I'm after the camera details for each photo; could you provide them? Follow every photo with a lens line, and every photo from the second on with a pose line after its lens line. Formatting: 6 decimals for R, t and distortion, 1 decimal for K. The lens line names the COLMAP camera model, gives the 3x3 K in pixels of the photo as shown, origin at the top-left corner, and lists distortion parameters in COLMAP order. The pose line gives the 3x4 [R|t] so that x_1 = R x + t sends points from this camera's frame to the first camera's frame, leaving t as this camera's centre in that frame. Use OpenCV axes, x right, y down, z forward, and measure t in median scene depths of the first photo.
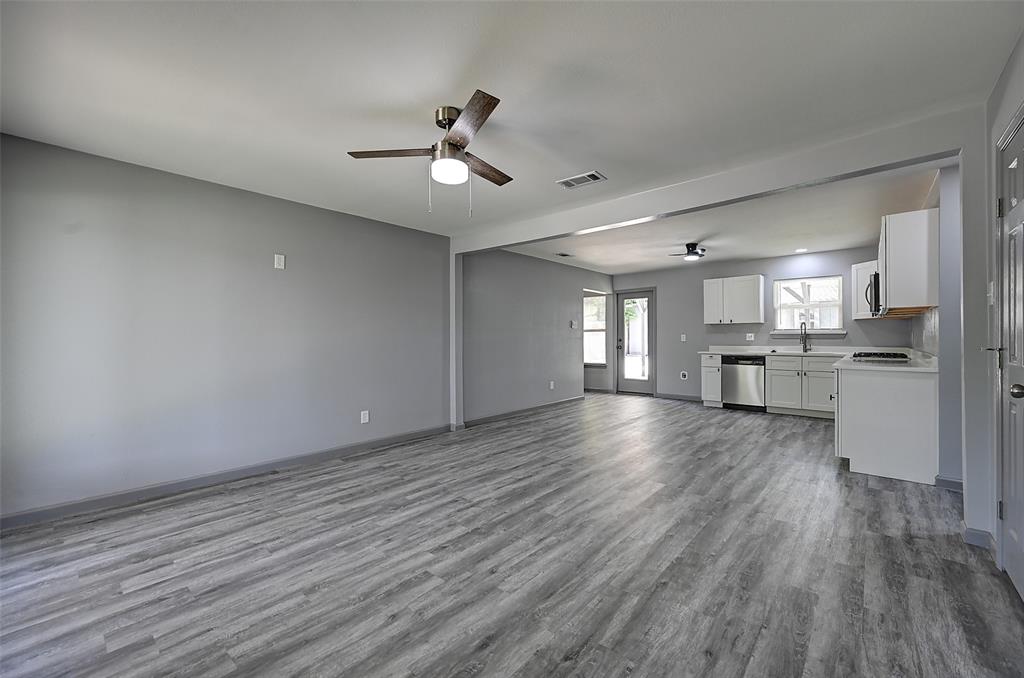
lens RADIAL K [[412.3, 0, 512.0], [0, 412.3, 339.0], [0, 0, 1]] dist [0.002265, -0.000028]
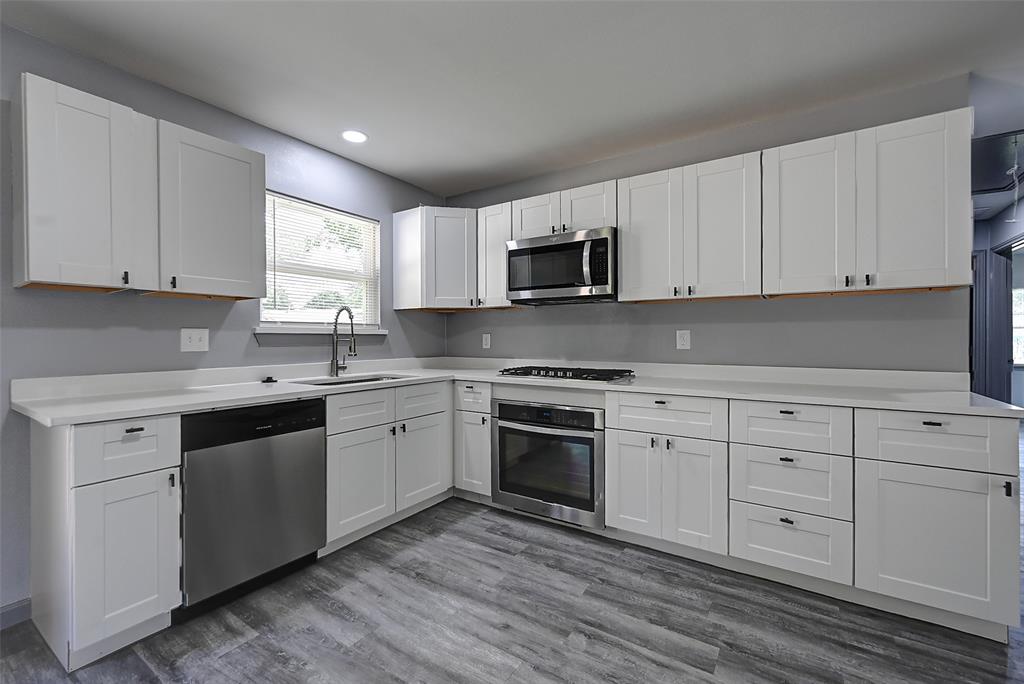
lens RADIAL K [[421.8, 0, 530.0], [0, 421.8, 340.6], [0, 0, 1]] dist [-0.001275, -0.000394]
pose [[-0.137779, -0.002018, 0.990461, 0.484209], [0.006361, 0.999975, 0.002922, -0.010293], [-0.990443, 0.006703, -0.137763, 1.729387]]
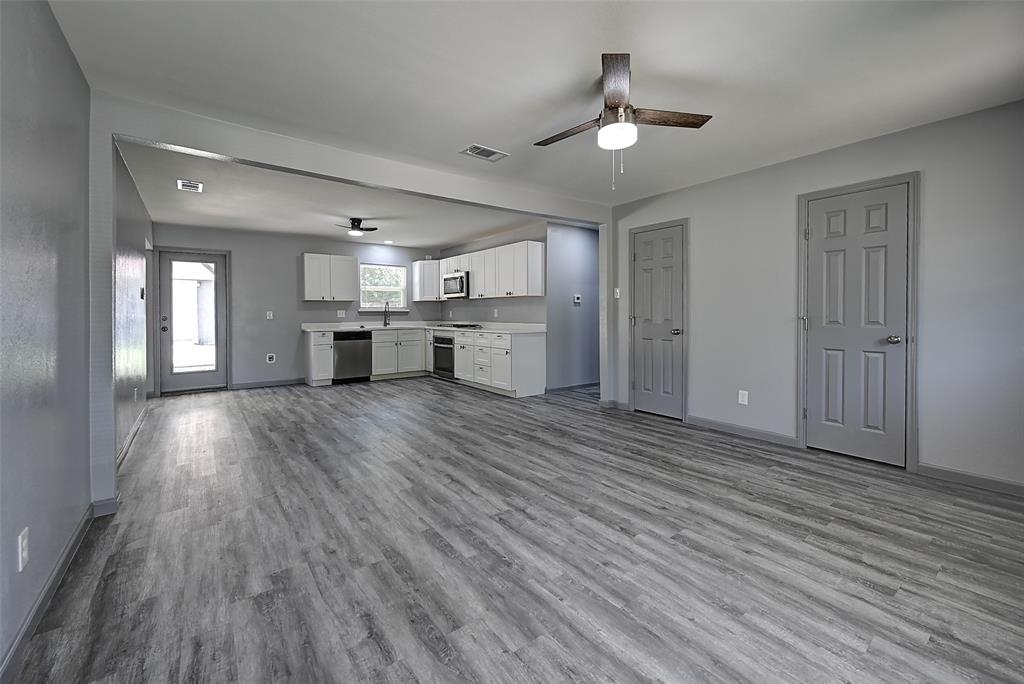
lens RADIAL K [[412.9, 0, 527.1], [0, 412.9, 315.6], [0, 0, 1]] dist [-0.000564, 0.000308]
pose [[0.200590, -0.001324, 0.979674, -0.791431], [0.008309, 0.999965, -0.000350, 0.007544], [-0.979640, 0.008211, 0.200594, 0.706972]]
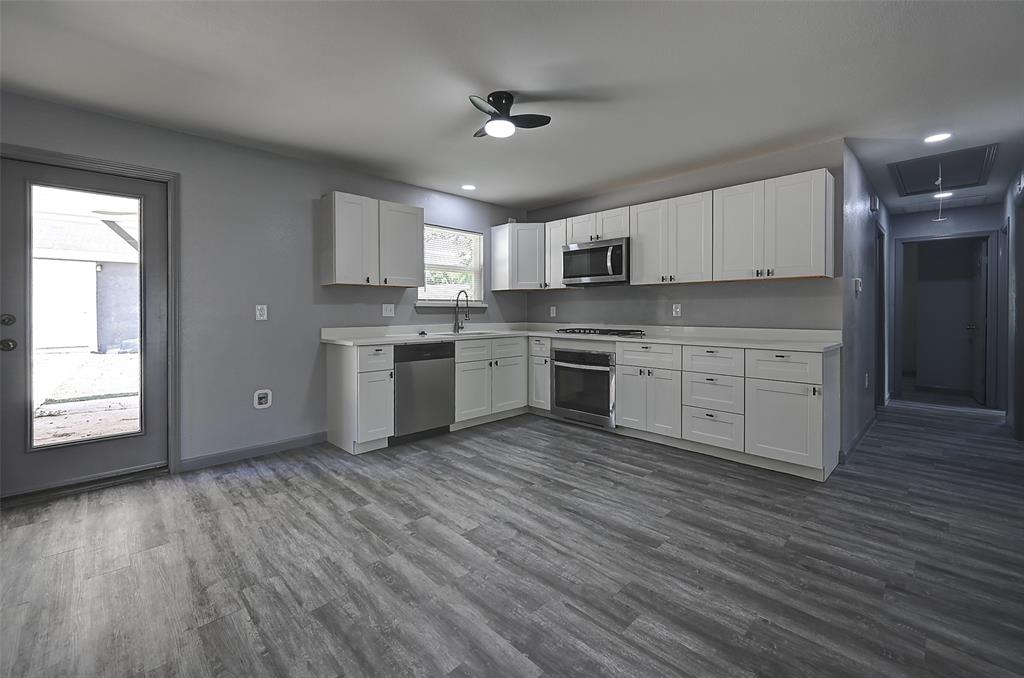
lens RADIAL K [[423.5, 0, 538.5], [0, 423.5, 312.7], [0, 0, 1]] dist [0.001106, 0.000170]
pose [[0.070378, 0.000180, 0.997520, -0.021096], [0.006114, 0.999981, -0.000612, -0.001385], [-0.997502, 0.006142, 0.070375, 1.629586]]
